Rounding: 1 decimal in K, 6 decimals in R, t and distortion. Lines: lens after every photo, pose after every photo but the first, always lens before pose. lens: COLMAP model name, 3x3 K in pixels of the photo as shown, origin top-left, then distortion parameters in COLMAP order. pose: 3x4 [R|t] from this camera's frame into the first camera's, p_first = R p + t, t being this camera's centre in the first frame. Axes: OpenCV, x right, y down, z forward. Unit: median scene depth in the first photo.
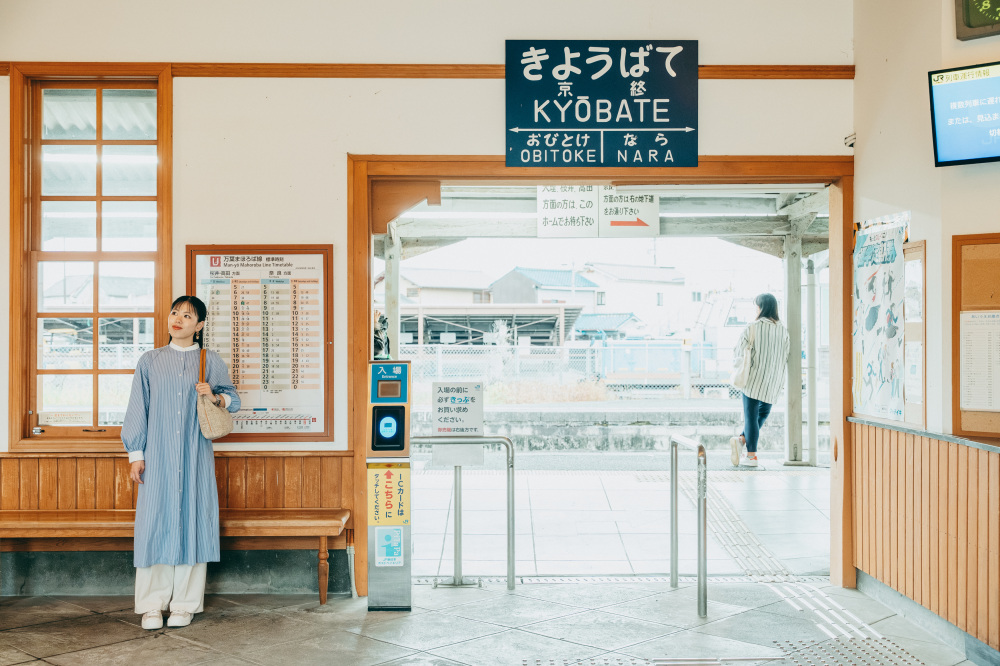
lens RADIAL K [[1351.0, 0, 500.0], [0, 1351.0, 333.0], [0, 0, 1]] dist [0.000832, 0.001344]
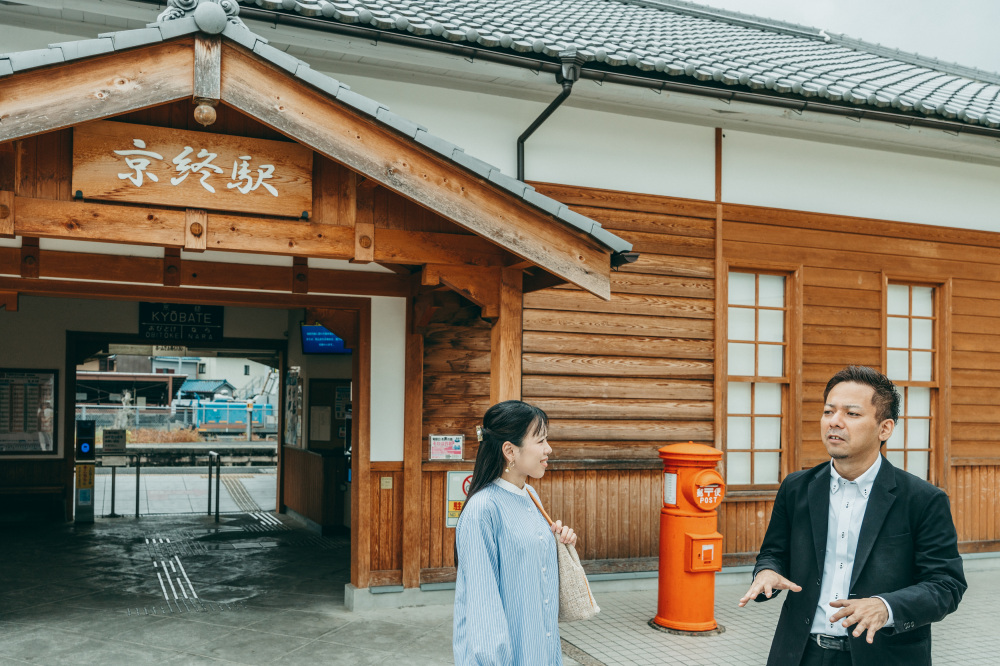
lens RADIAL K [[971.1, 0, 495.3], [0, 971.1, 402.3], [0, 0, 1]] dist [-0.003699, 0.016464]
pose [[0.932914, 0.018183, 0.359640, -0.023146], [-0.020510, 0.999786, 0.002655, -0.028785], [-0.359515, -0.009853, 0.933087, -0.816408]]
